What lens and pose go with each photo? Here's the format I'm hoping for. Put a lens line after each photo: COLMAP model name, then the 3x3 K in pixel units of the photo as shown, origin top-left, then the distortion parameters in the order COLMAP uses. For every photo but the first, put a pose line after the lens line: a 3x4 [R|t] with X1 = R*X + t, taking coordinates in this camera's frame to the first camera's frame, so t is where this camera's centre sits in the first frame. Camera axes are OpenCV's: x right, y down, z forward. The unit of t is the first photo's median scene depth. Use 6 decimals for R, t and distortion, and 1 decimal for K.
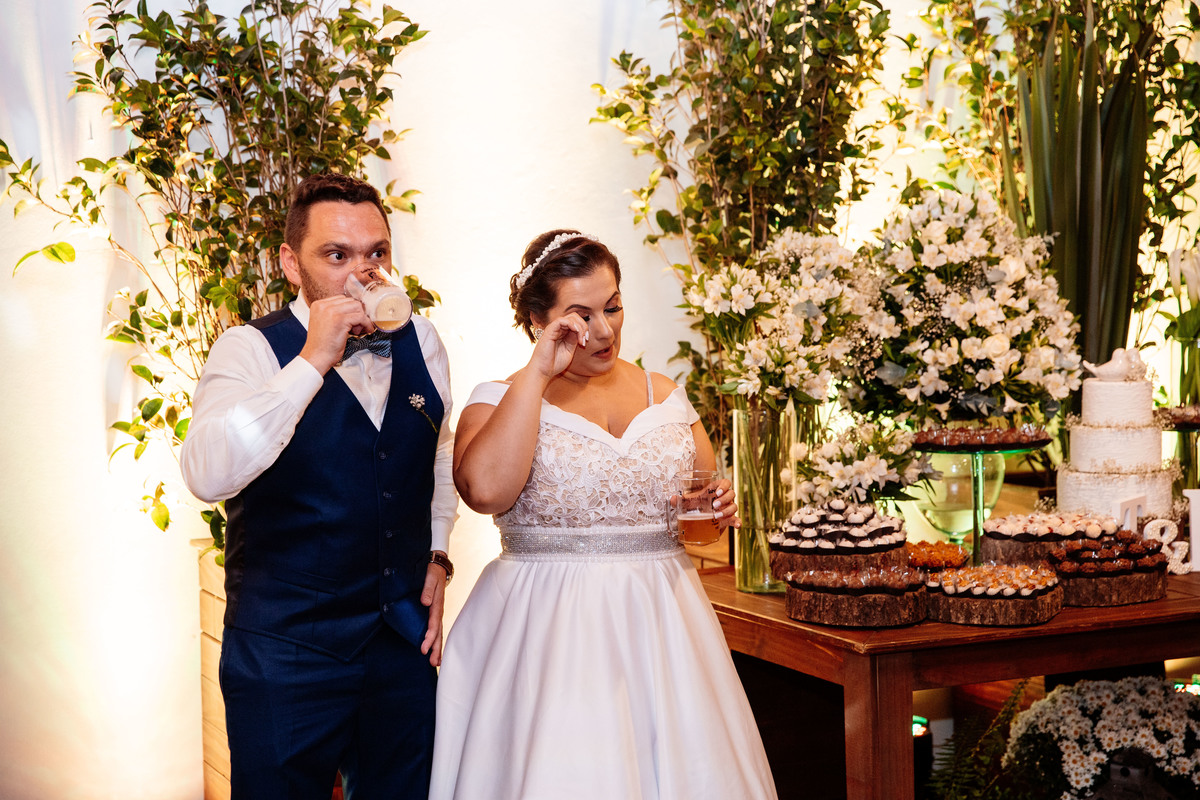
lens RADIAL K [[1839.9, 0, 548.6], [0, 1839.9, 398.1], [0, 0, 1]] dist [0.121581, -0.000179]
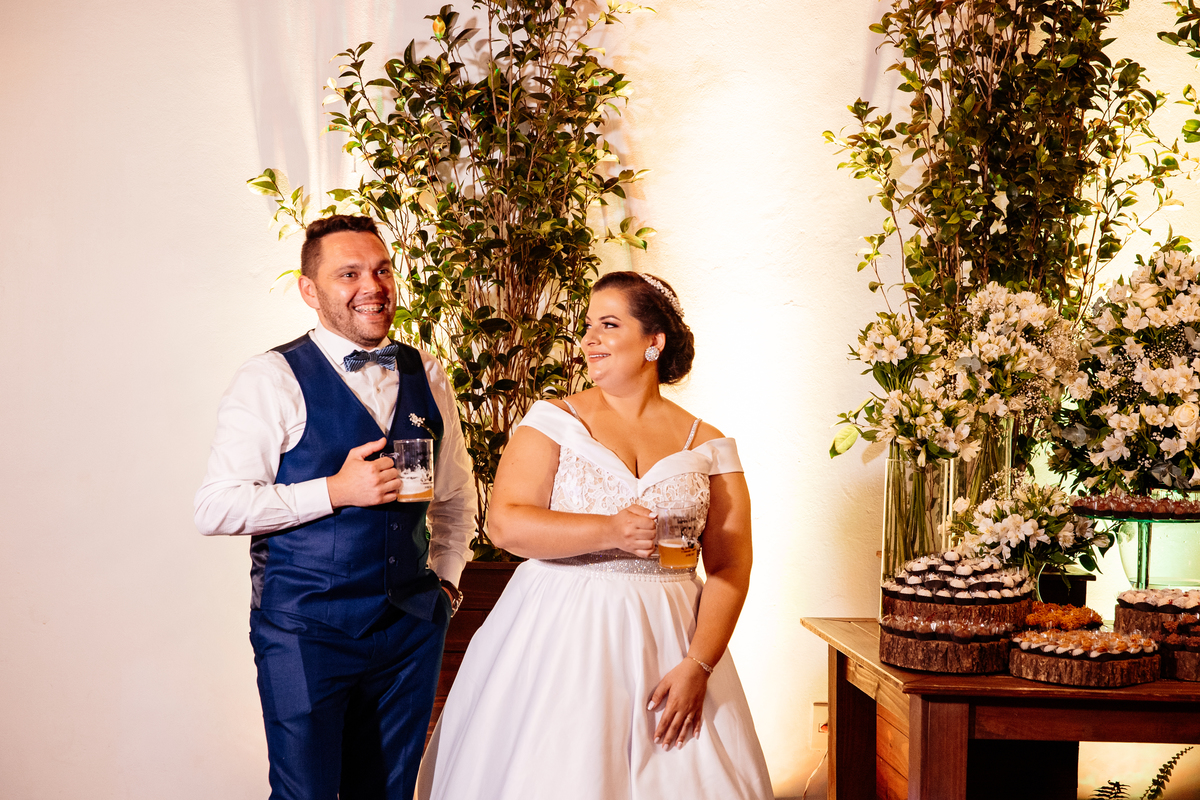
lens RADIAL K [[2246.5, 0, 600.0], [0, 2246.5, 400.0], [0, 0, 1]] dist [0.096251, 0.174657]
pose [[0.946360, 0.067126, -0.316064, 0.335999], [-0.074528, 0.997154, -0.011373, 0.000364], [0.314401, 0.034319, 0.948670, -0.226417]]
